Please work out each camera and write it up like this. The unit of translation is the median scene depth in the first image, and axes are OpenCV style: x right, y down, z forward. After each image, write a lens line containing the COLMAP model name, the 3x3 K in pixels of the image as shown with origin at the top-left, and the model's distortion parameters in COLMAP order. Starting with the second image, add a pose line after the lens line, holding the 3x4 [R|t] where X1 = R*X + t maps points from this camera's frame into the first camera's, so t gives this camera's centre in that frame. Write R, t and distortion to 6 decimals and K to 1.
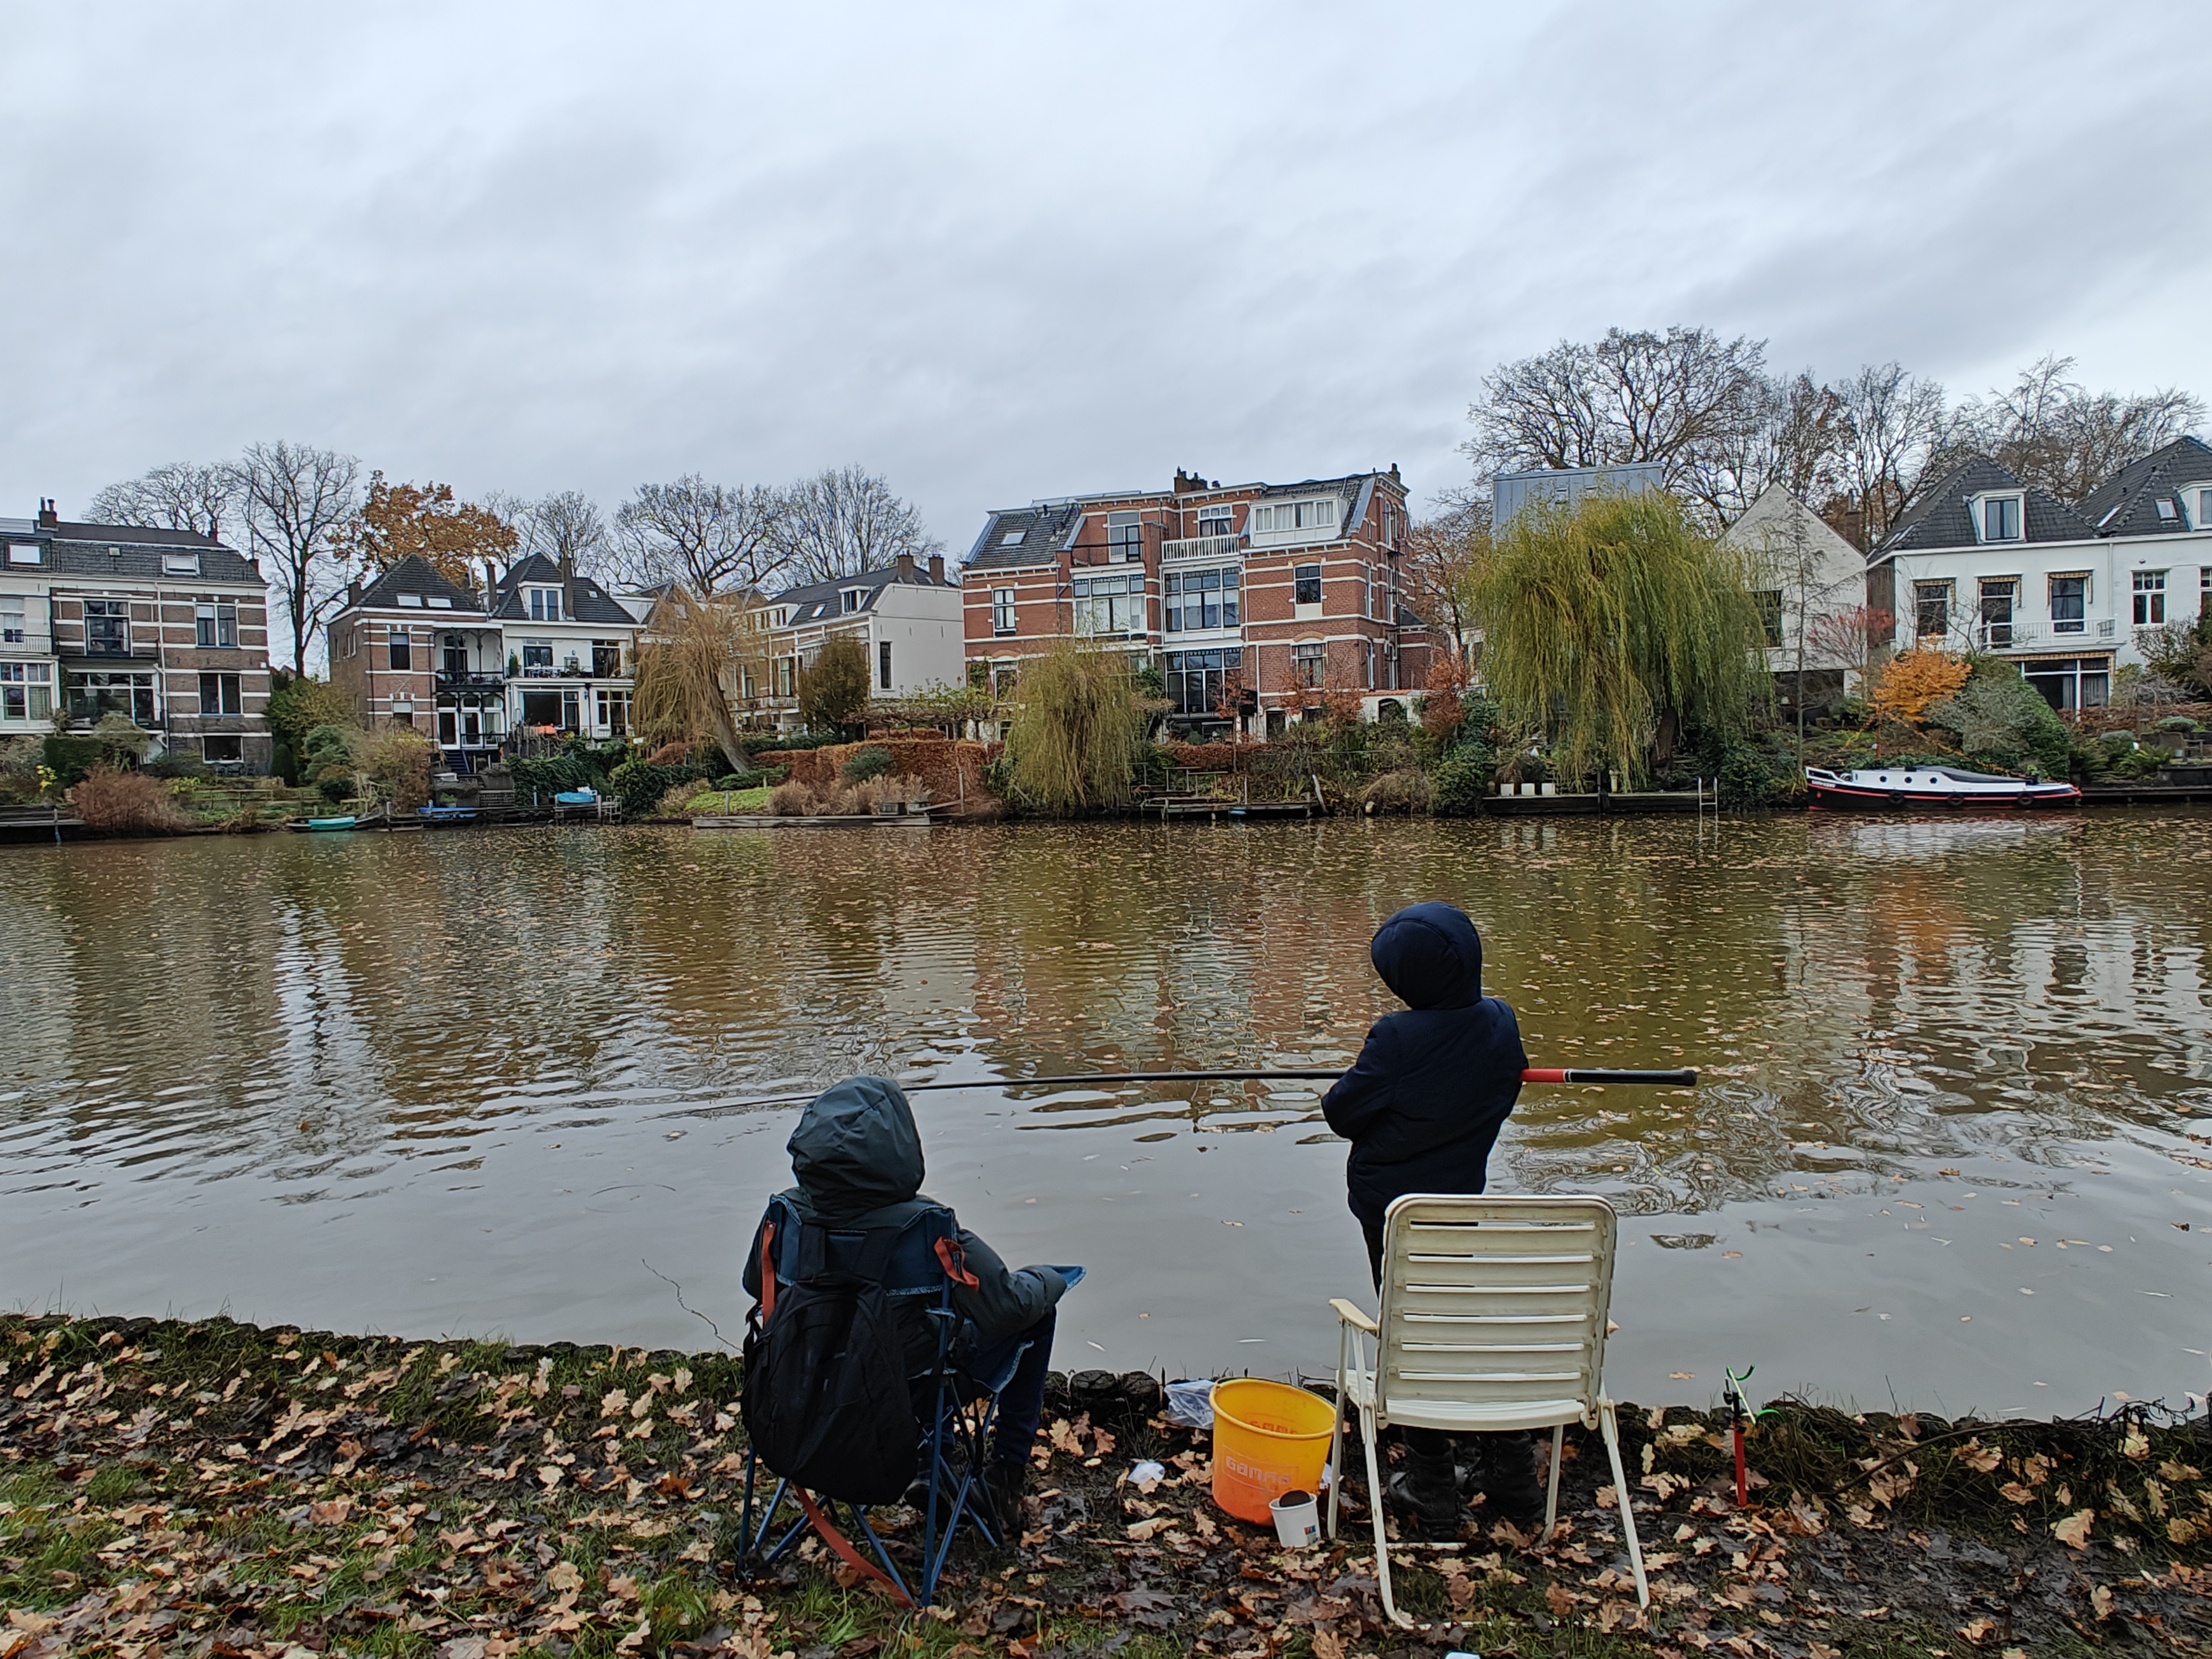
lens RADIAL K [[1440.4, 0, 1071.1], [0, 1440.4, 814.4], [0, 0, 1]] dist [0.001390, 0.003857]
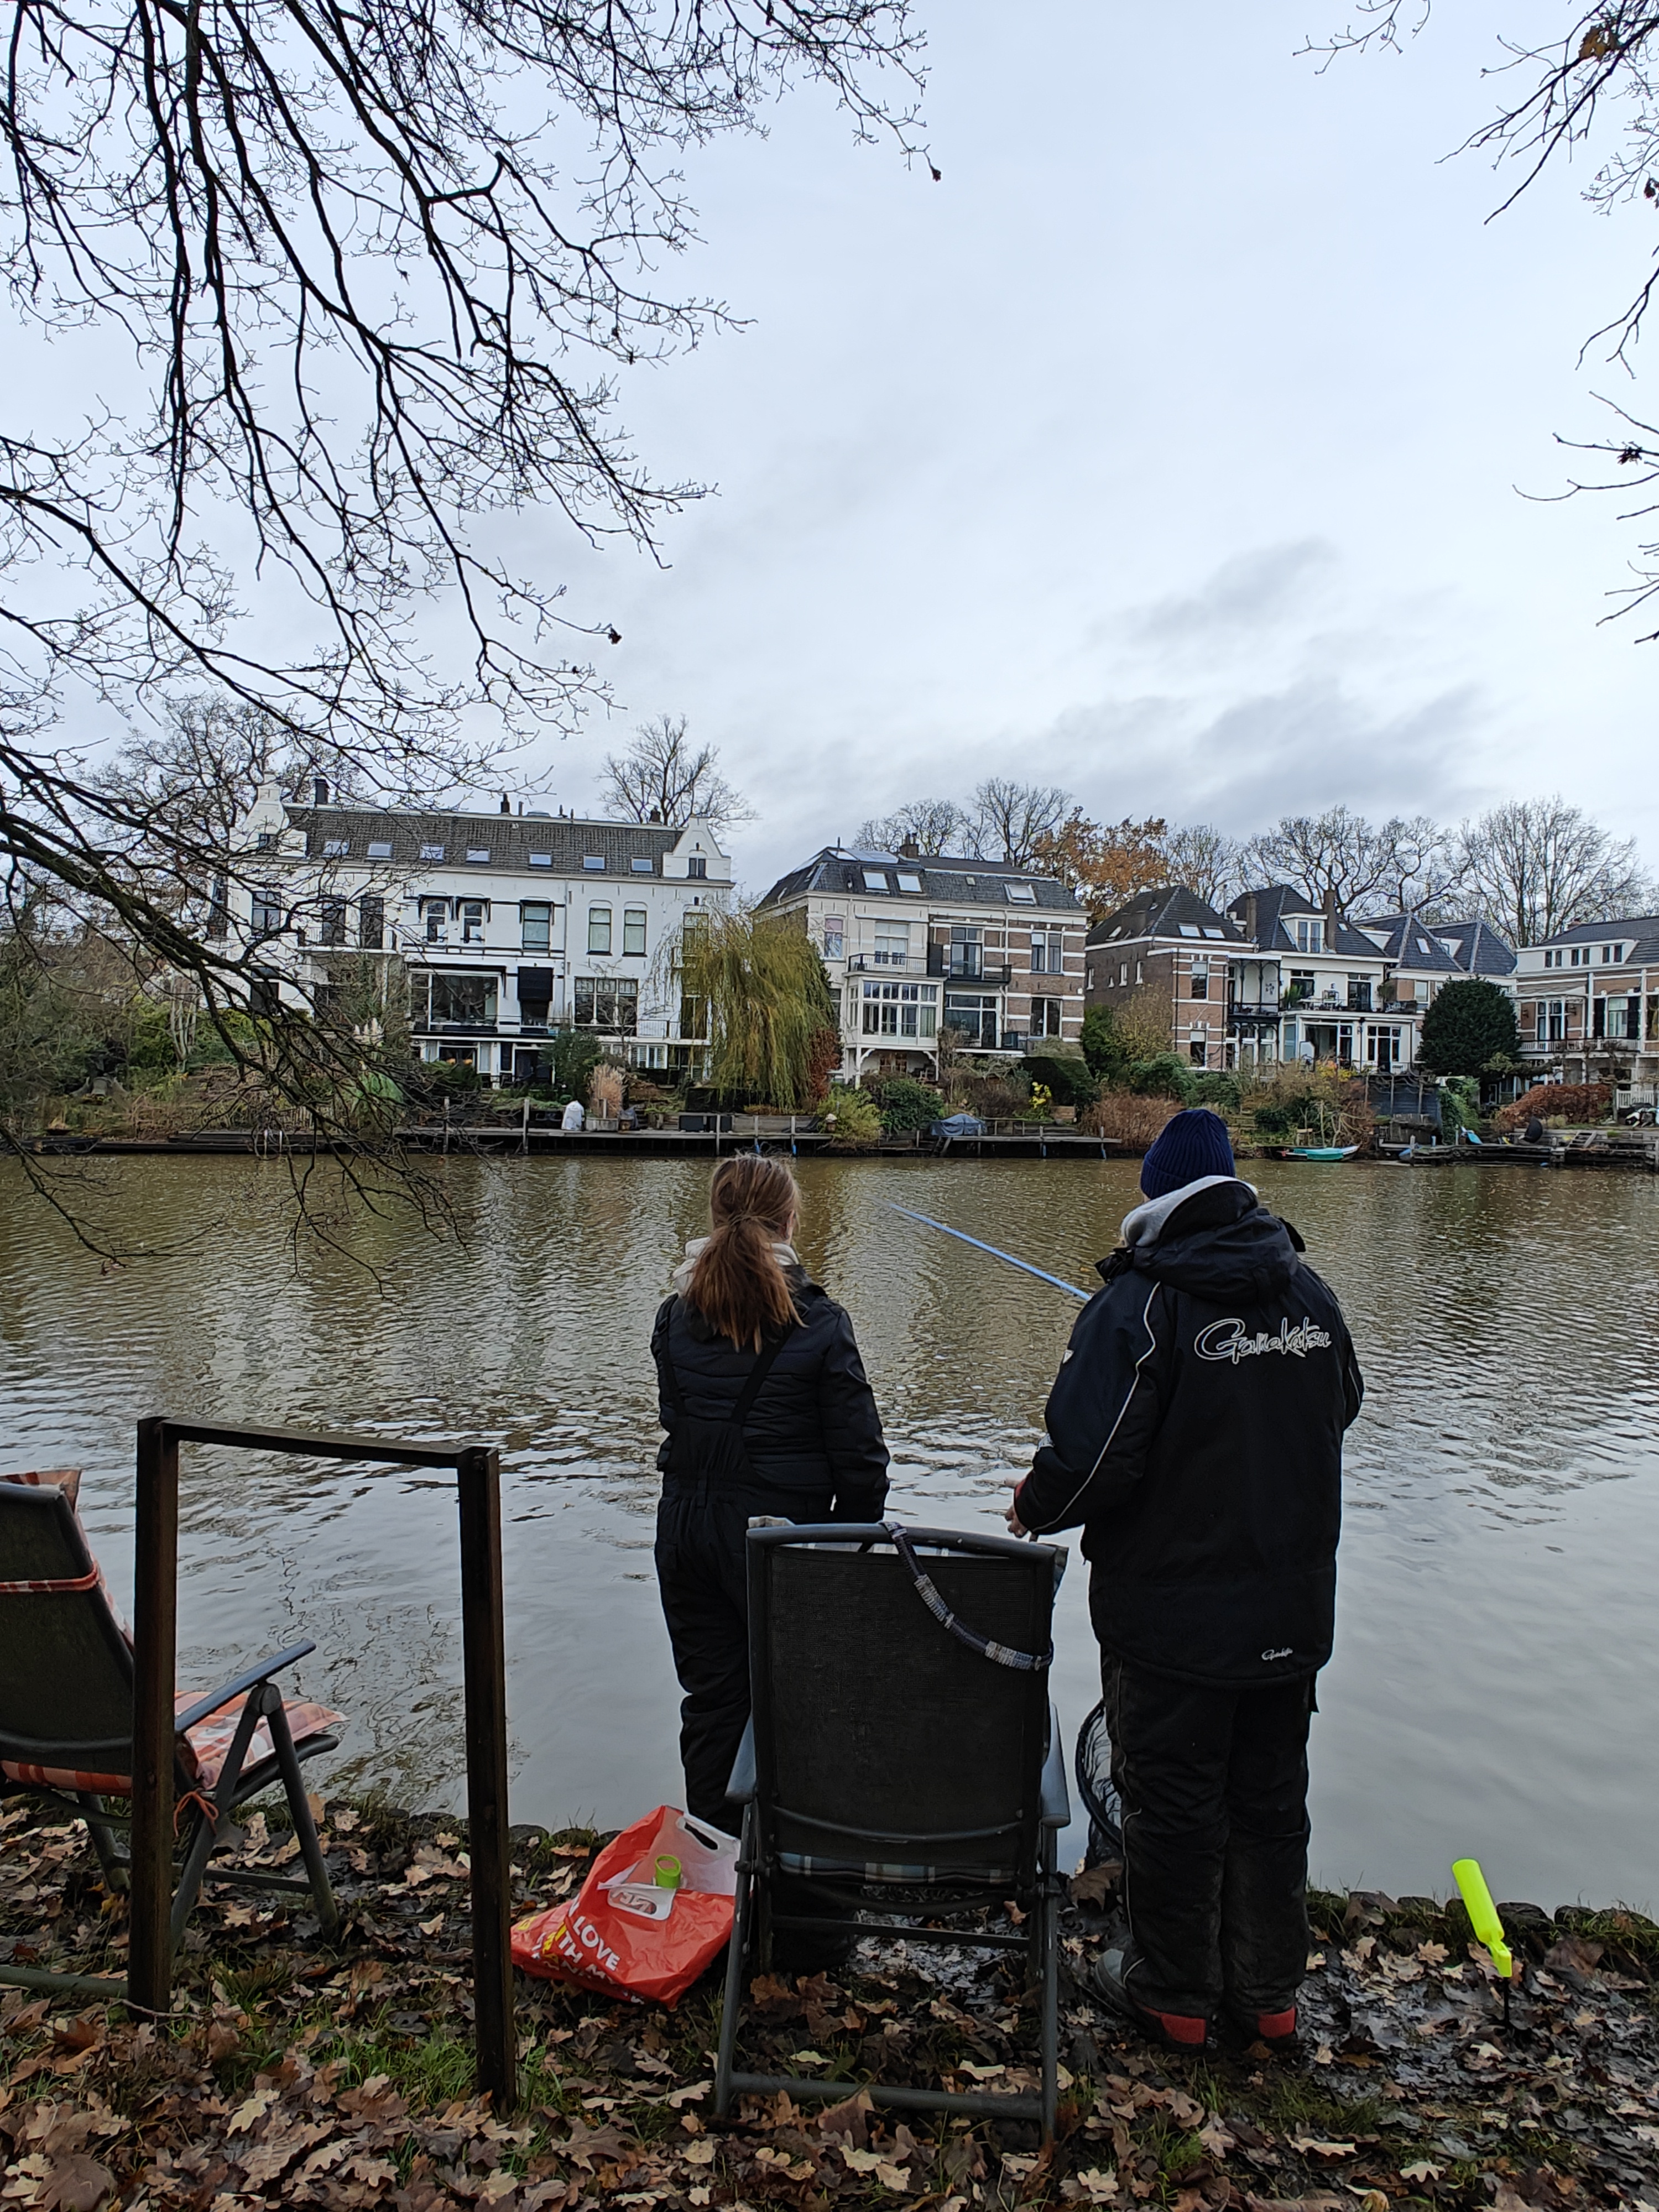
lens RADIAL K [[1440.4, 0, 913.1], [0, 1440.4, 1113.5], [0, 0, 1]] dist [0.001390, 0.003857]
pose [[0.961449, 0.048658, -0.270643, -0.383164], [-0.055487, 0.998304, -0.017631, 0.008522], [0.269326, 0.031969, 0.962518, -0.021427]]
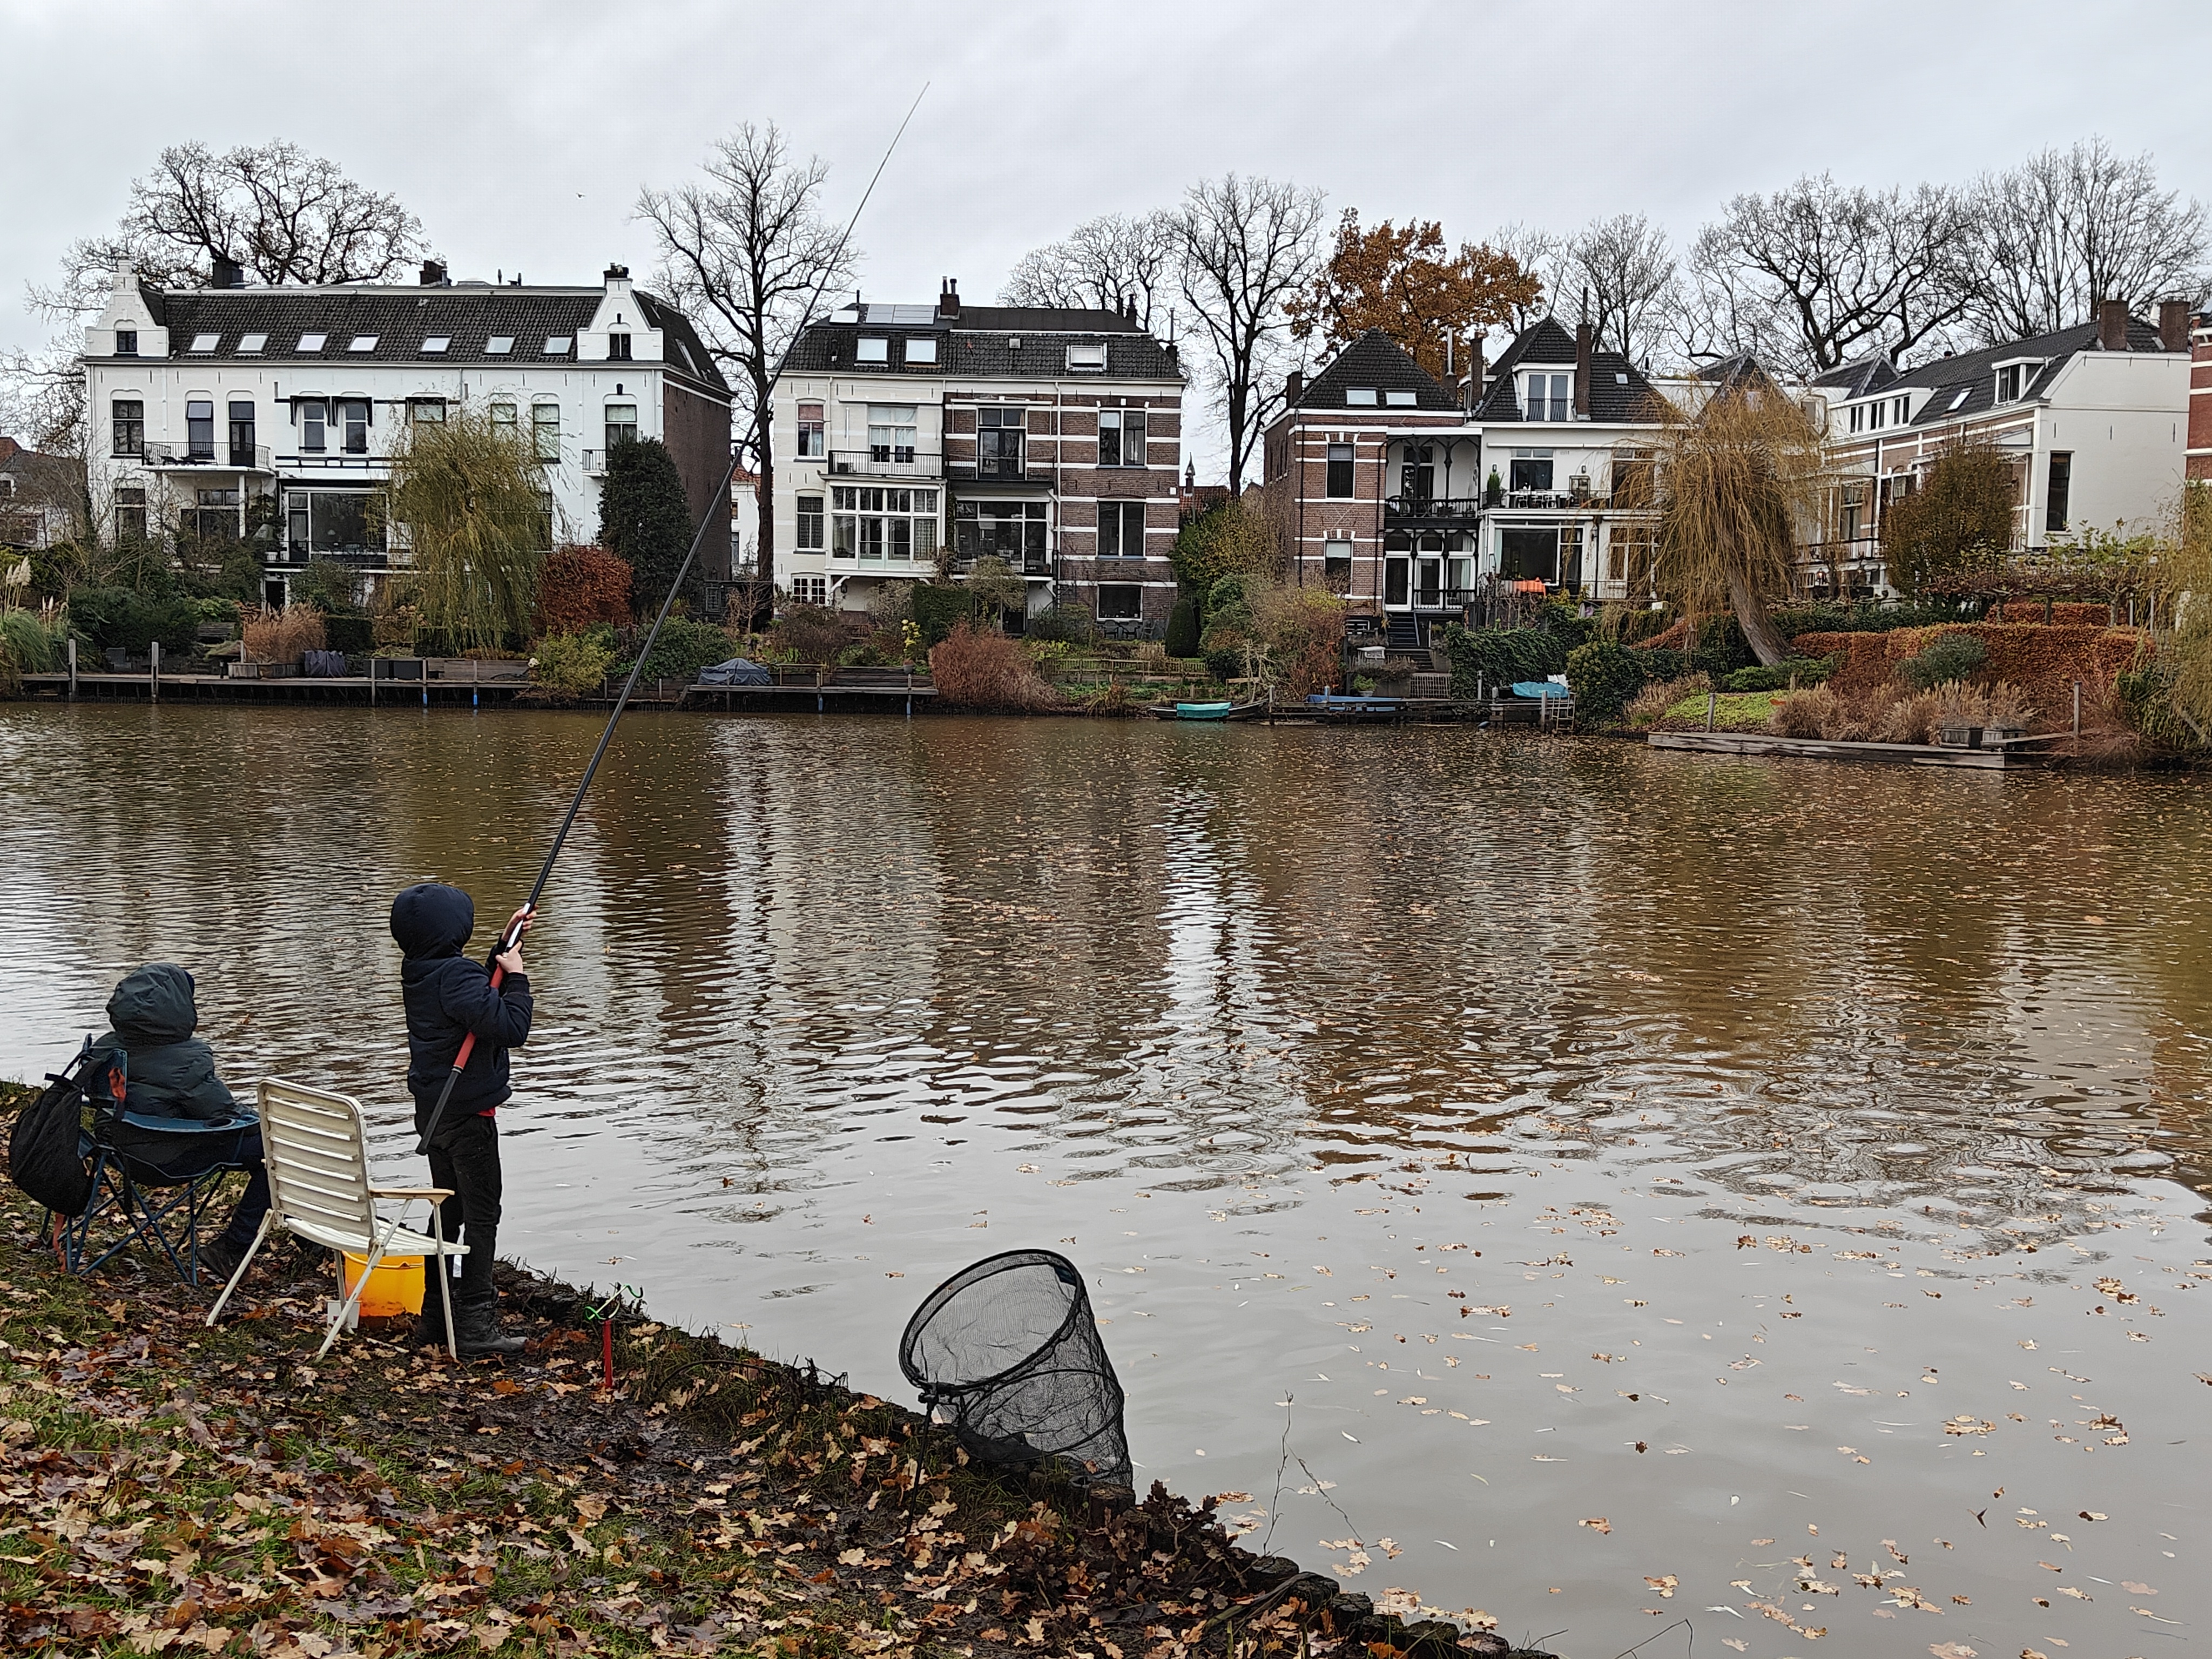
lens RADIAL K [[2305.8, 0, 1106.0], [0, 2305.8, 829.5], [0, 0, 1]] dist [0.110029, -0.282801]
pose [[0.832437, 0.083081, -0.547856, 0.077827], [-0.055199, 0.996211, 0.067201, -0.007288], [0.551364, -0.025700, 0.833869, -0.019128]]
